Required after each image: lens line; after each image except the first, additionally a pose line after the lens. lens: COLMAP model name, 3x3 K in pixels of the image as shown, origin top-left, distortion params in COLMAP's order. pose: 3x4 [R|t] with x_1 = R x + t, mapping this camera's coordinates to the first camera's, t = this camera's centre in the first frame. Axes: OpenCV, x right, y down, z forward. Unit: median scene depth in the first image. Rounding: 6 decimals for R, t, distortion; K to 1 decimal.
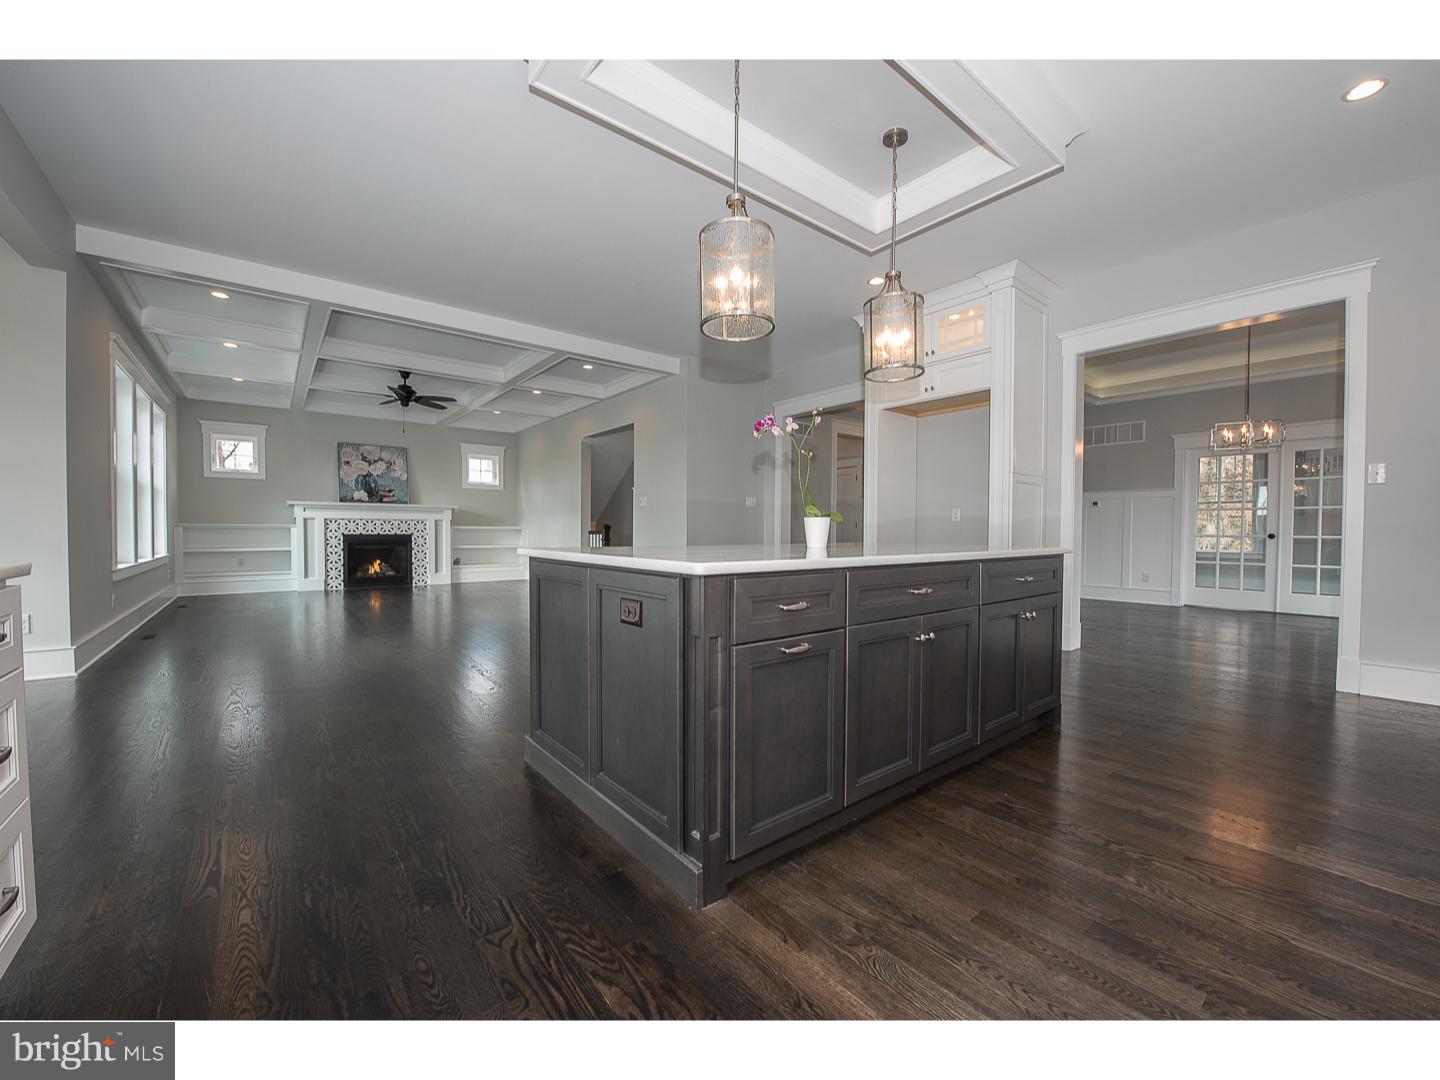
lens RADIAL K [[572.0, 0, 720.0], [0, 572.0, 540.0], [0, 0, 1]] dist [-0.017766, -0.000063]
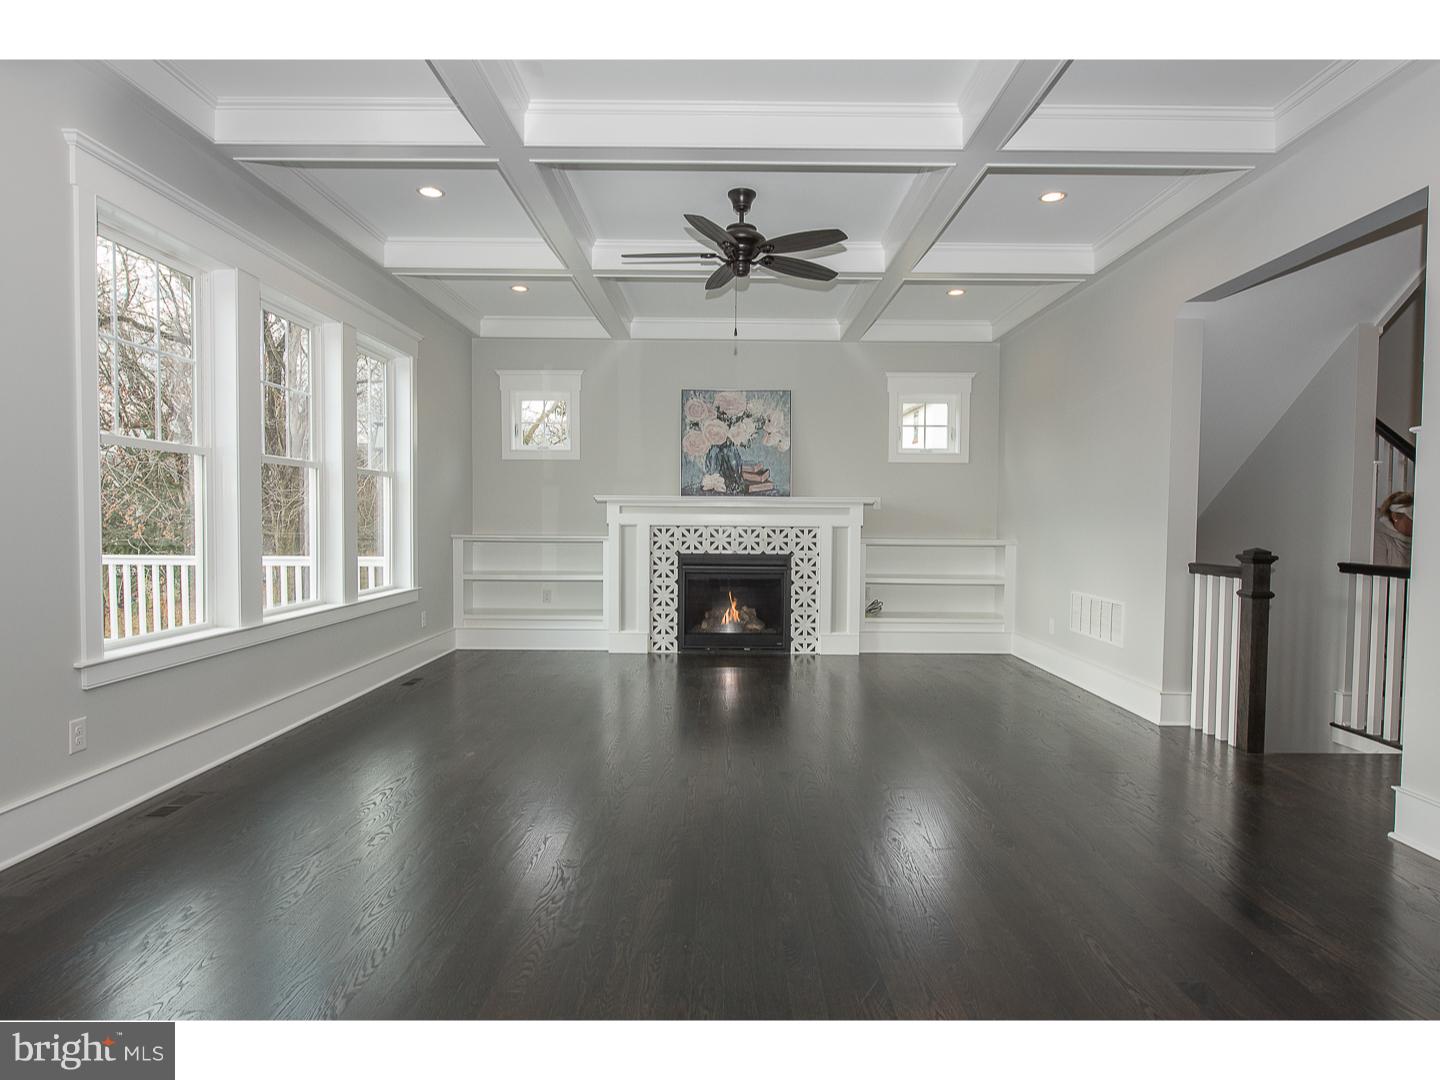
lens RADIAL K [[788.5, 0, 727.3], [0, 788.5, 548.5], [0, 0, 1]] dist [0.001049, -0.000259]
pose [[0.781553, 0.025440, -0.623320, -0.142606], [-0.016007, 0.999657, 0.020728, -0.030352], [0.623634, -0.006222, 0.781692, 0.410912]]
